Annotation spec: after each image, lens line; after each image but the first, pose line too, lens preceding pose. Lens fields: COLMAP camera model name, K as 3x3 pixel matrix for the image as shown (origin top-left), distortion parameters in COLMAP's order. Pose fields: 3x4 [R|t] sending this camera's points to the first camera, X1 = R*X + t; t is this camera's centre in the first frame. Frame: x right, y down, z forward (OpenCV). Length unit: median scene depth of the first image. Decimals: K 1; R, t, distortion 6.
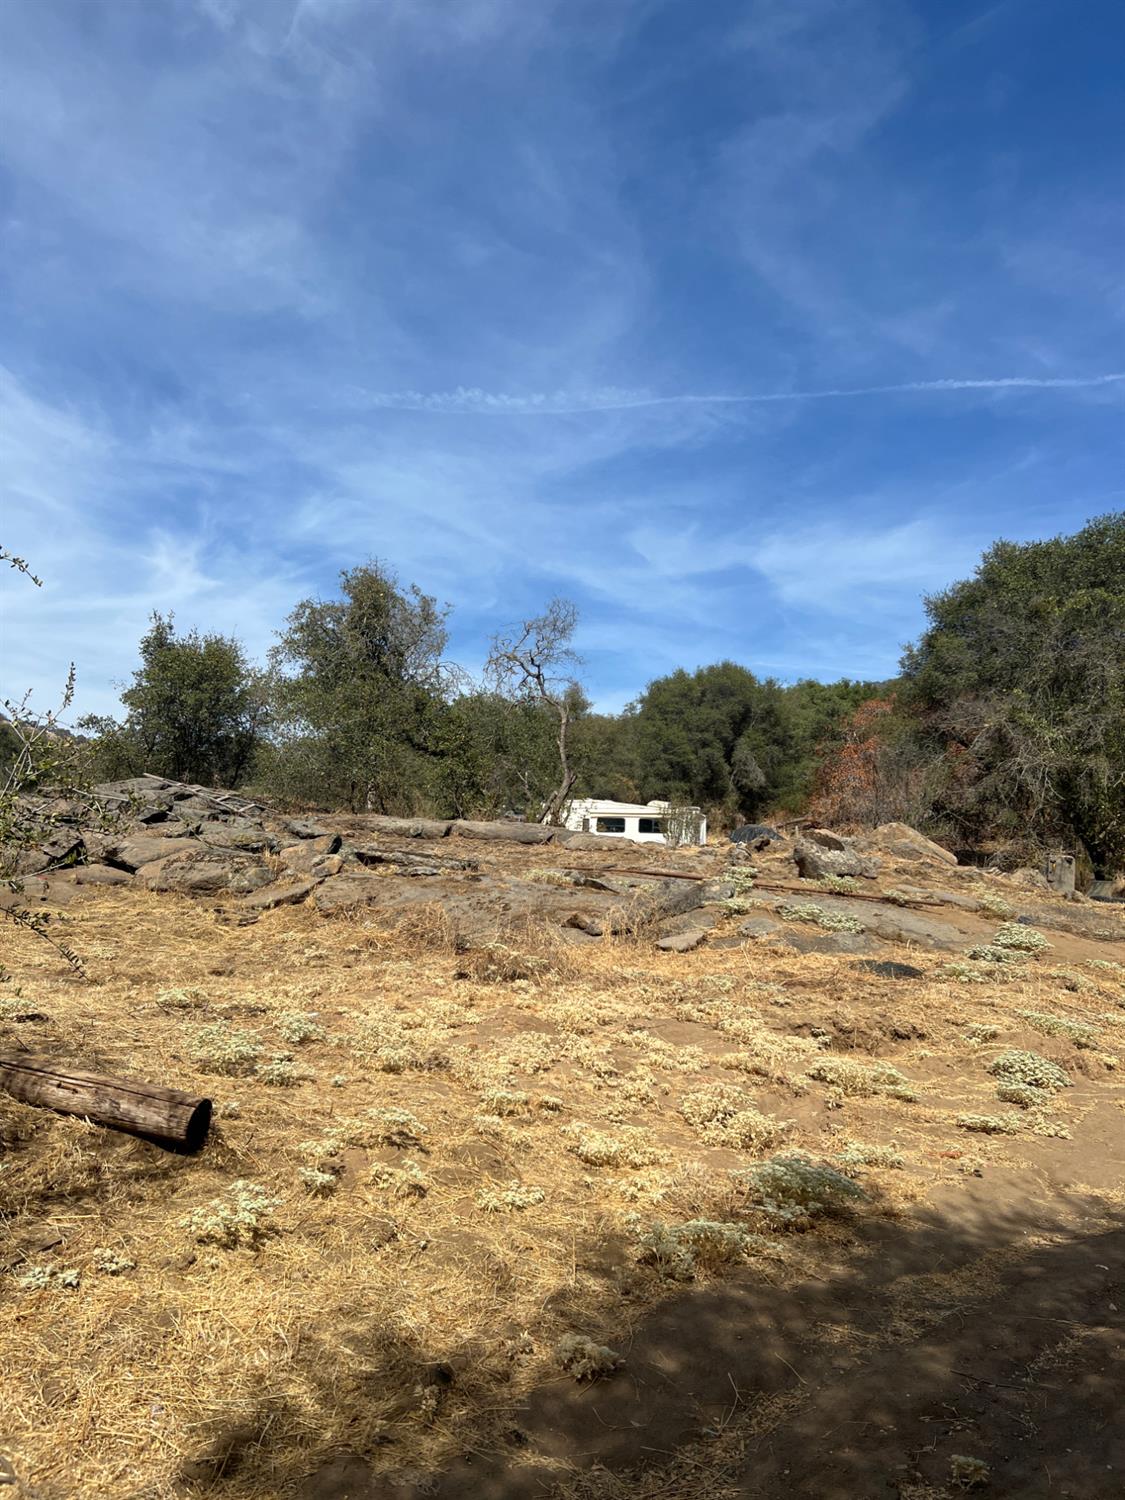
lens RADIAL K [[1085.5, 0, 524.4], [0, 1085.5, 746.9], [0, 0, 1]] dist [0.024900, 0.002430]
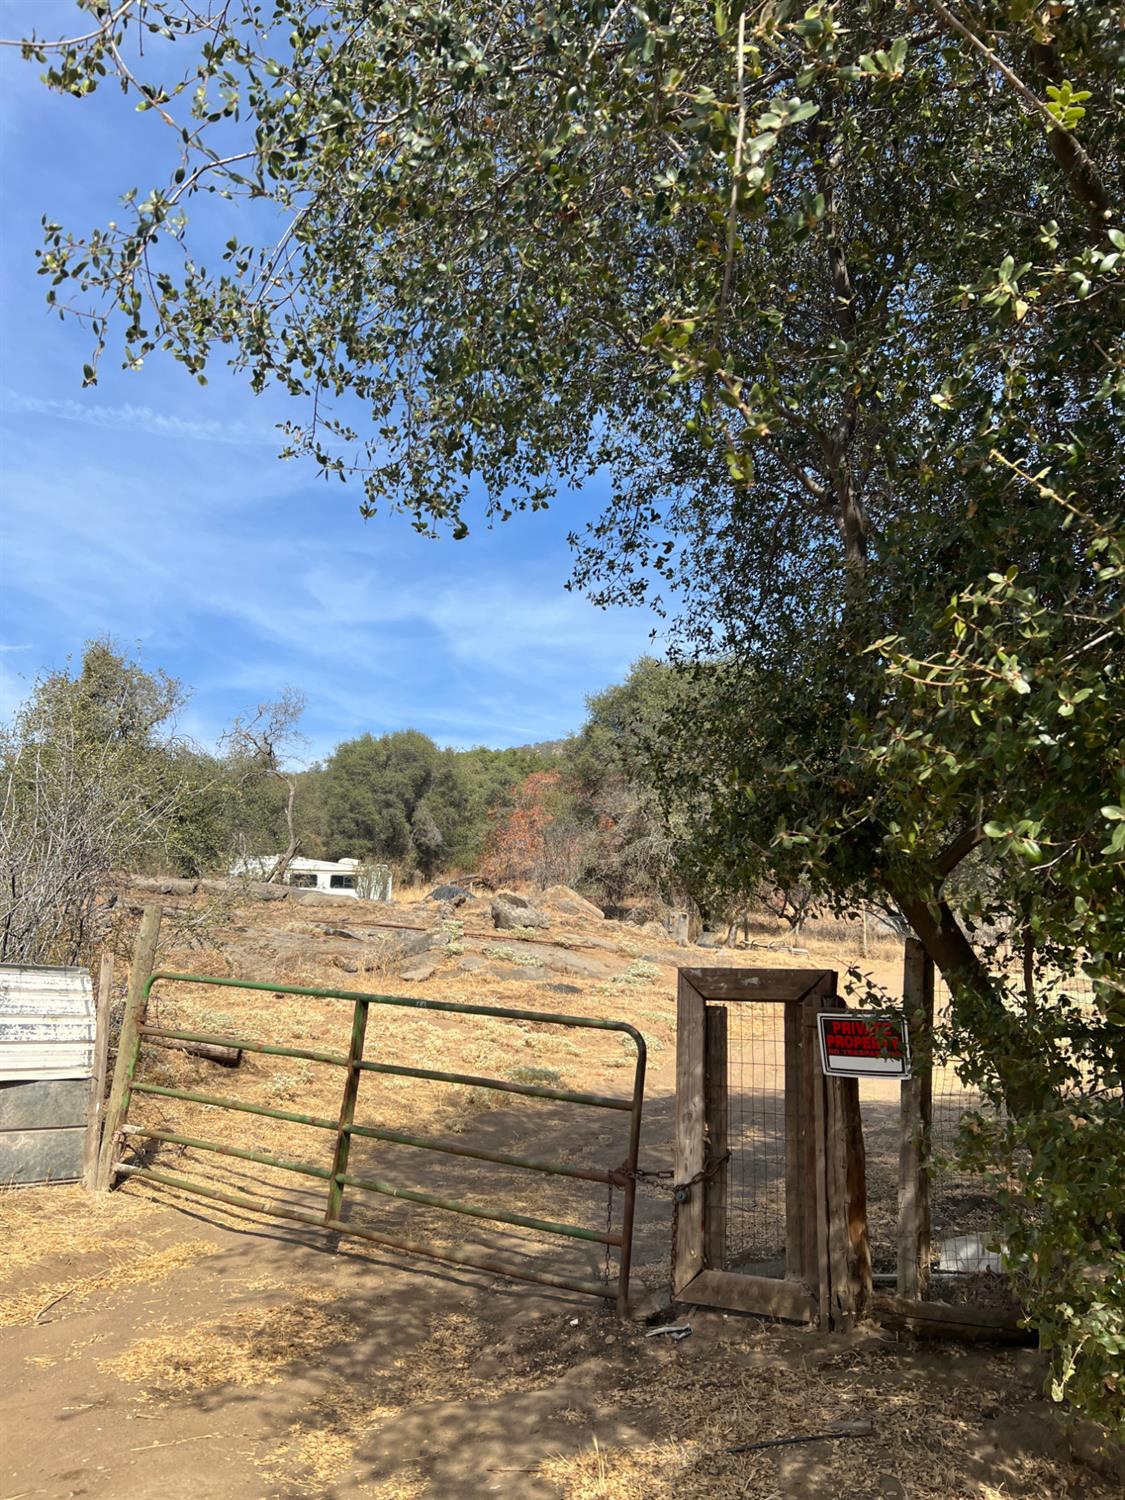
lens RADIAL K [[1109.7, 0, 562.5], [0, 1109.7, 750.0], [0, 0, 1]] dist [0.104897, -0.158577]
pose [[0.942307, 0.055067, 0.330191, -0.041863], [-0.041377, 0.997973, -0.048355, -0.011283], [-0.332184, 0.031903, 0.942675, -0.102043]]
